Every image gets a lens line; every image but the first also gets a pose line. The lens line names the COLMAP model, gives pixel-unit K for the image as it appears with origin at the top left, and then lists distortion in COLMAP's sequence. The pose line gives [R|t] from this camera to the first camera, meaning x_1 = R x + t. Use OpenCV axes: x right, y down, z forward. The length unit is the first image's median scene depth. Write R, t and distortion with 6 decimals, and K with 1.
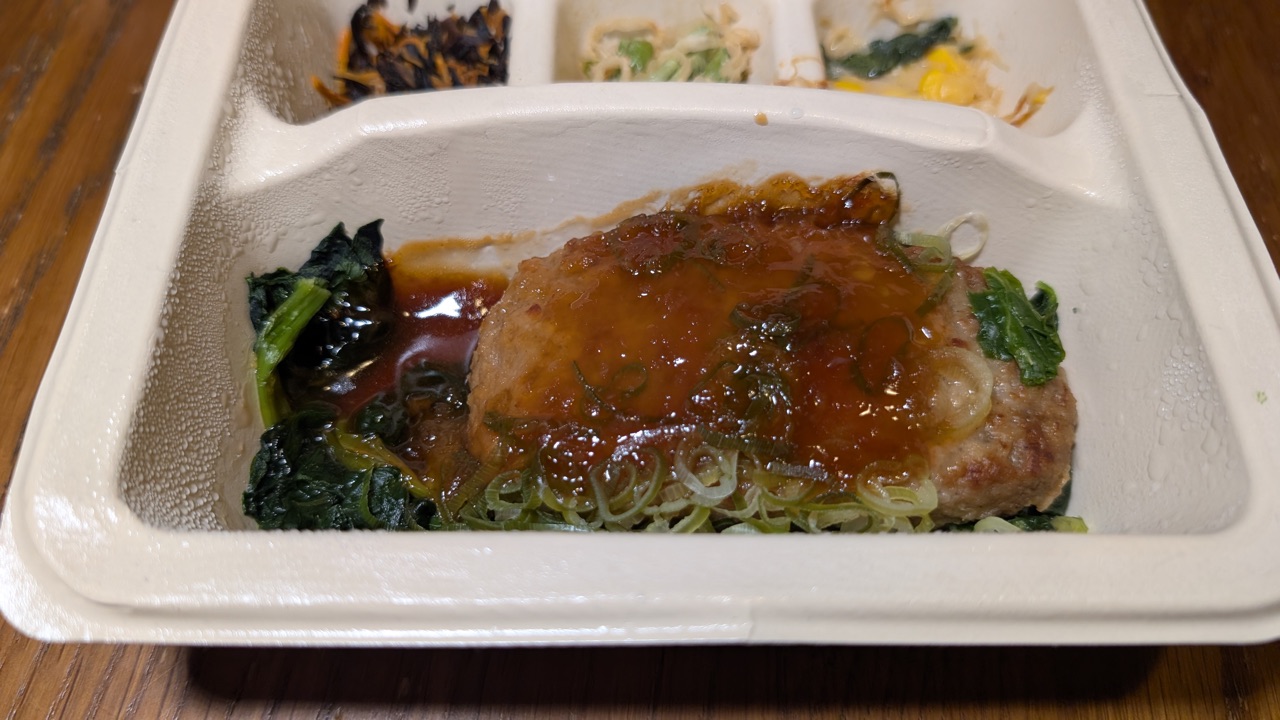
lens RADIAL K [[910.2, 0, 683.9], [0, 910.2, 360.7], [0, 0, 1]] dist [0.000777, 0.000149]
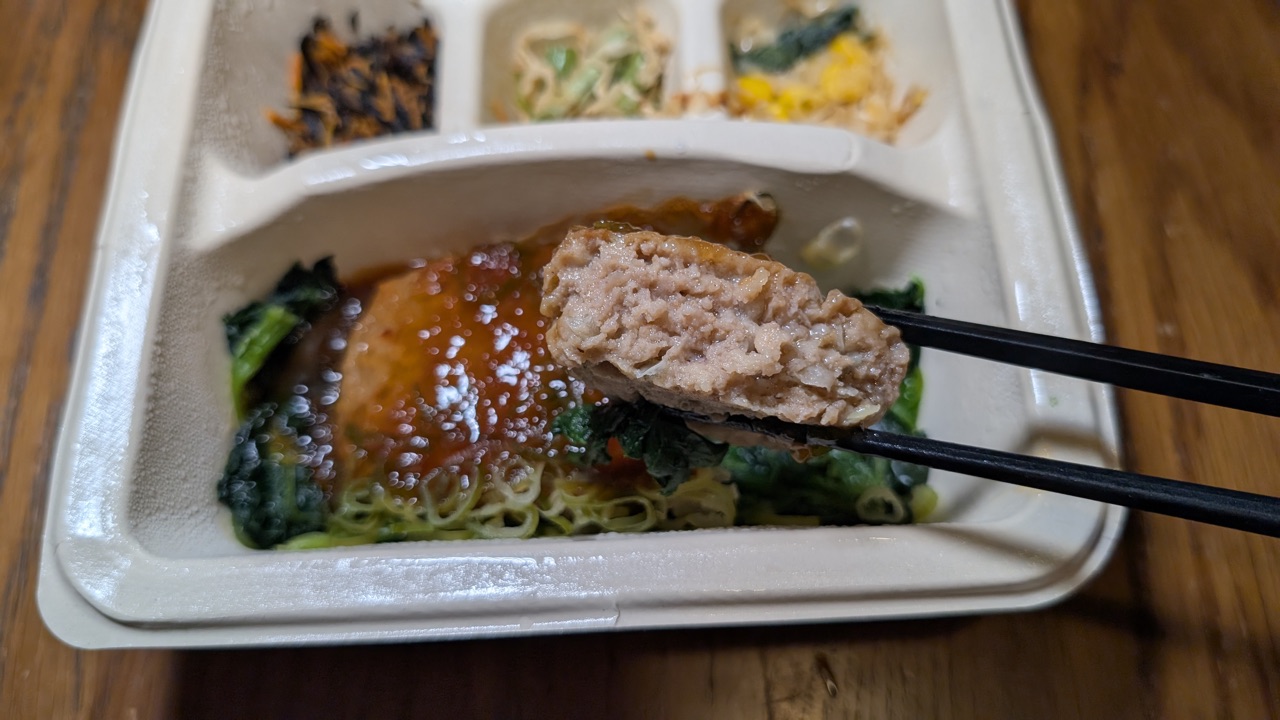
lens RADIAL K [[910.2, 0, 683.9], [0, 910.2, 360.7], [0, 0, 1]] dist [0.000777, 0.000149]
pose [[0.998700, -0.036881, -0.035197, 0.145412], [0.041301, 0.990057, 0.134469, -0.149239], [0.029888, -0.135748, 0.990293, -0.151650]]
